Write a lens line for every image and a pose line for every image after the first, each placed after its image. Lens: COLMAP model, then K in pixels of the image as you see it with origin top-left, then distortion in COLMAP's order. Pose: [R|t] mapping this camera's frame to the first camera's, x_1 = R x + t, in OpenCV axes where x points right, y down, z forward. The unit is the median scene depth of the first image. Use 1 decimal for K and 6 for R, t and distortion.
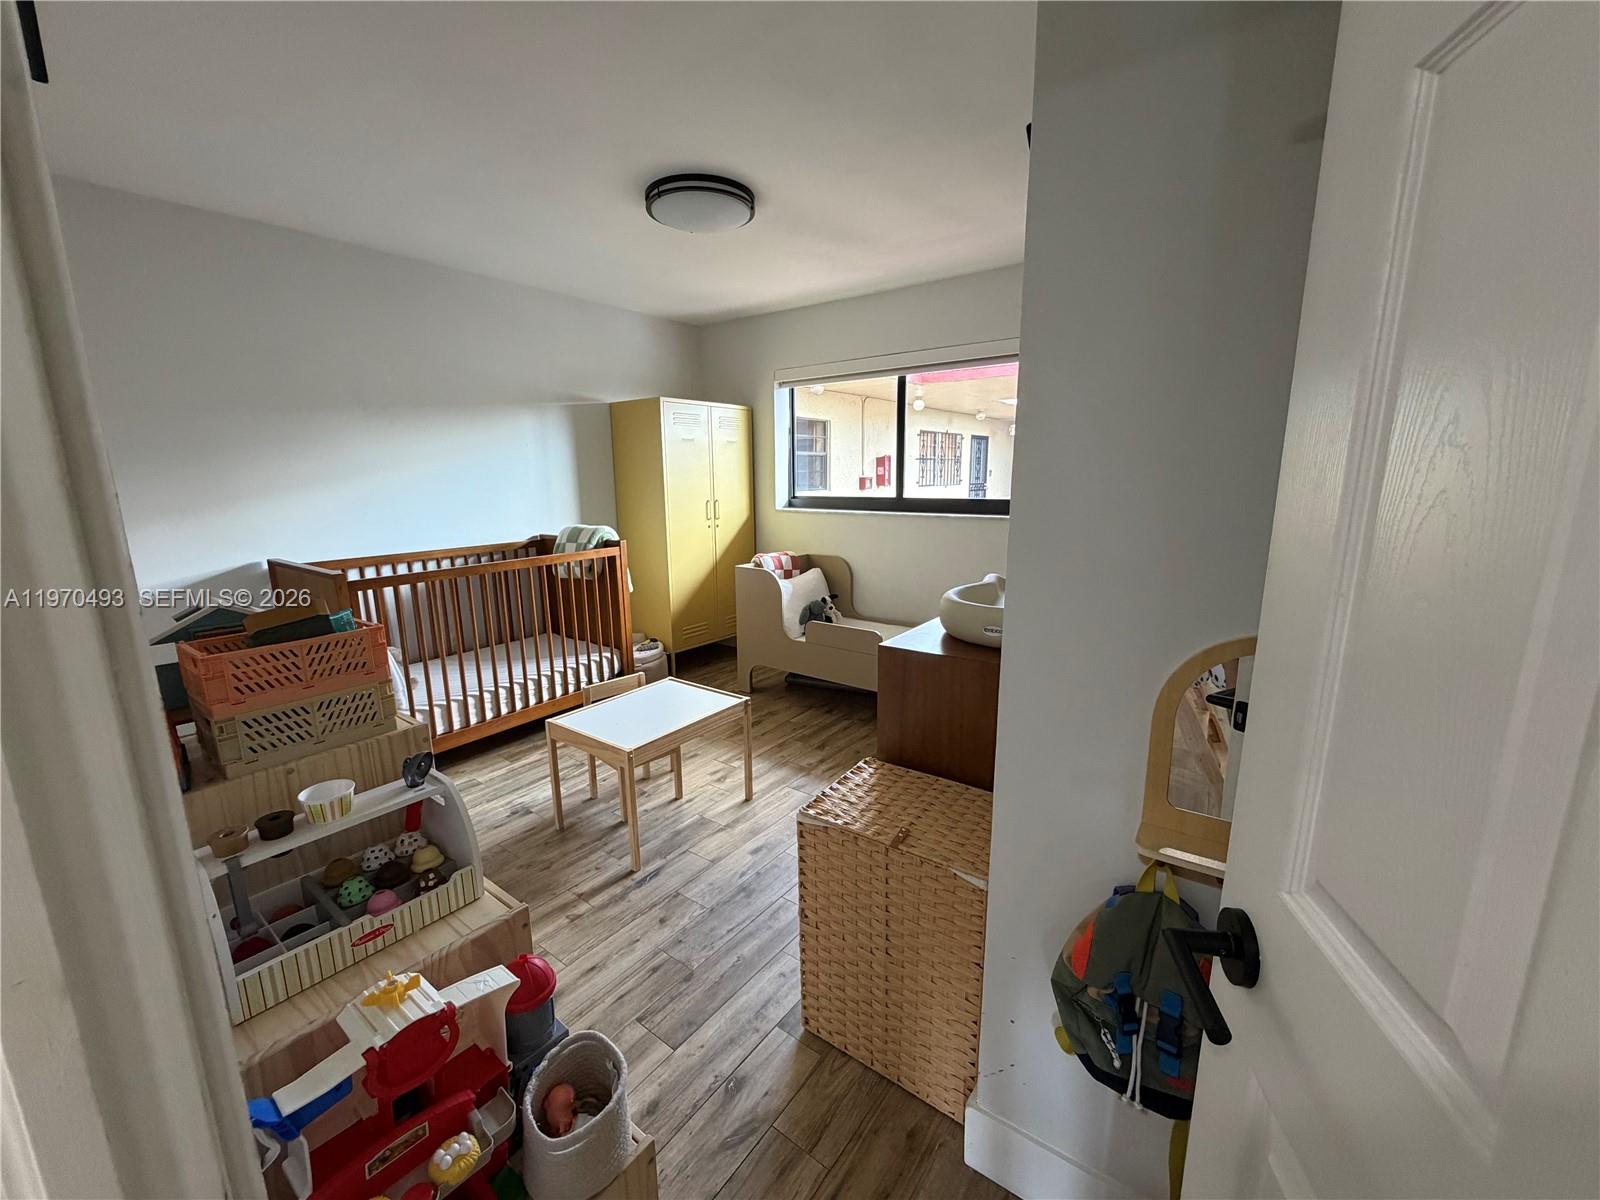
lens RADIAL K [[639.0, 0, 794.5], [0, 639.0, 600.5], [0, 0, 1]] dist [-0.000353, 0.000089]
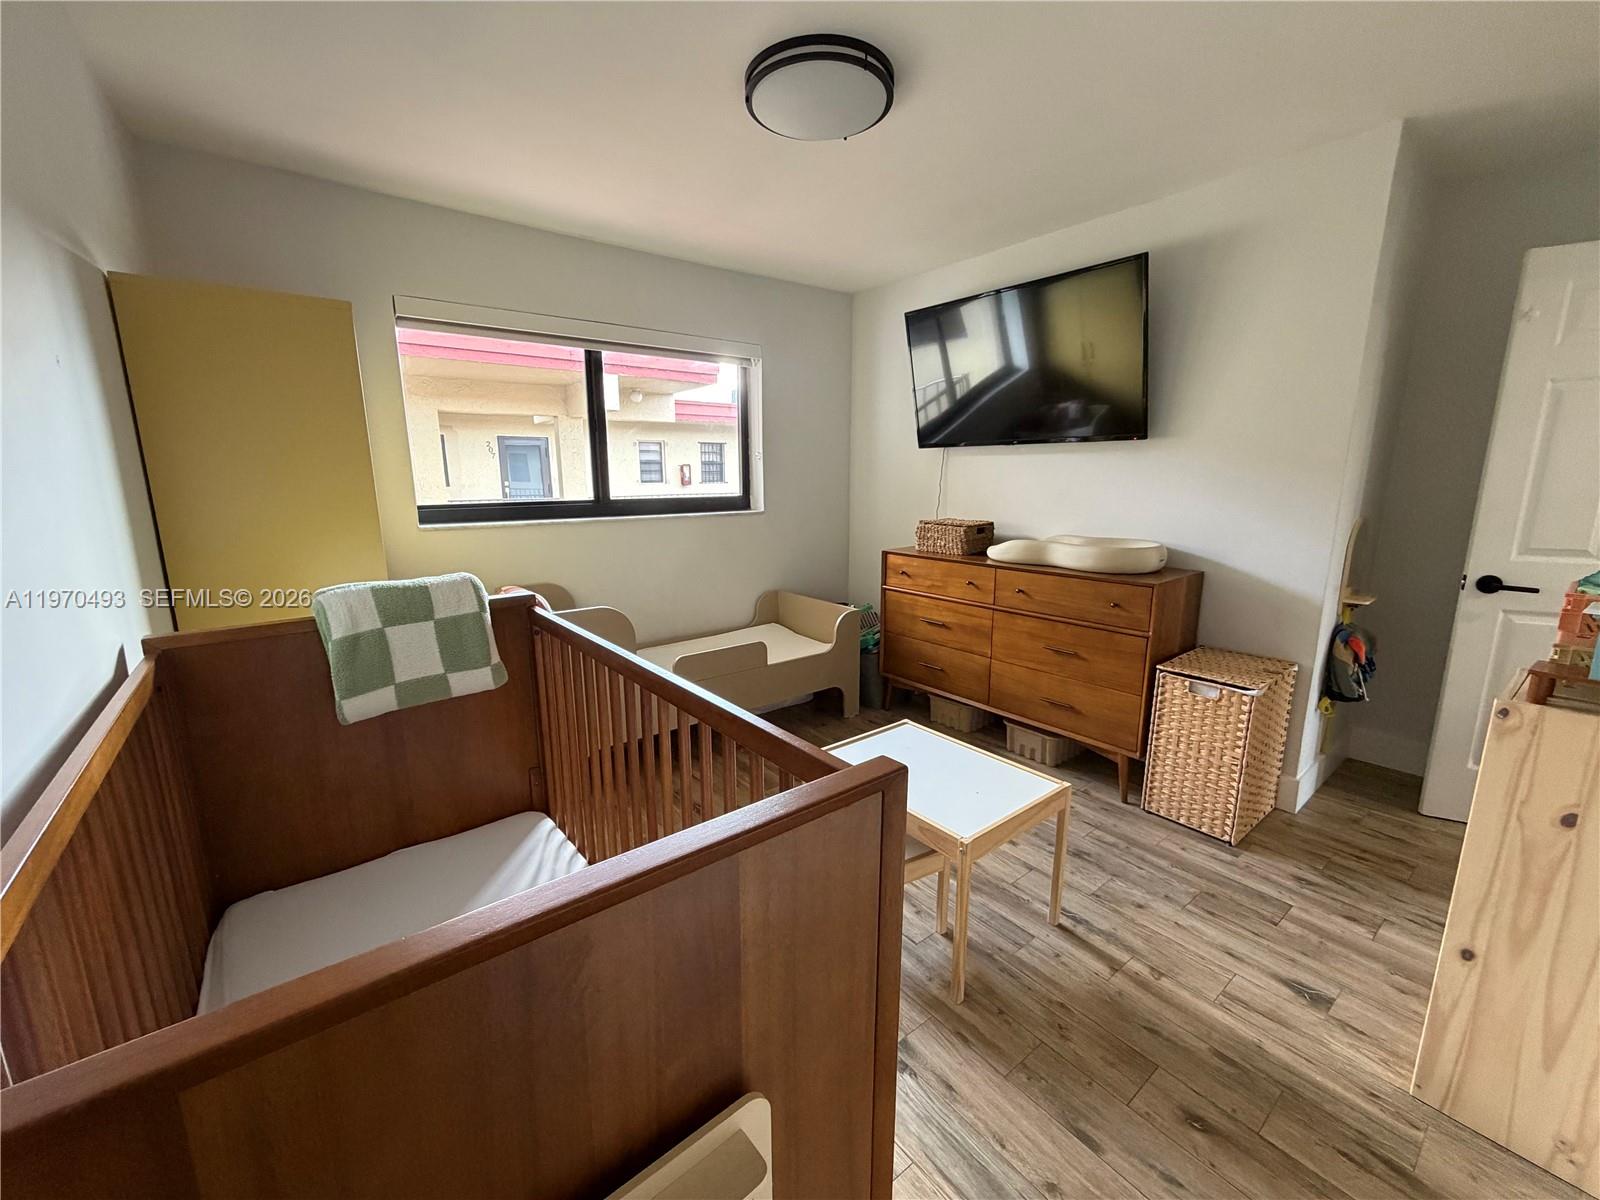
lens RADIAL K [[639.0, 0, 794.5], [0, 639.0, 600.5], [0, 0, 1]] dist [-0.000353, 0.000089]
pose [[0.265389, -0.177740, 0.947617, -1.110471], [0.191321, 0.973024, 0.128924, -0.179906], [-0.944968, 0.147084, 0.292235, 1.053163]]
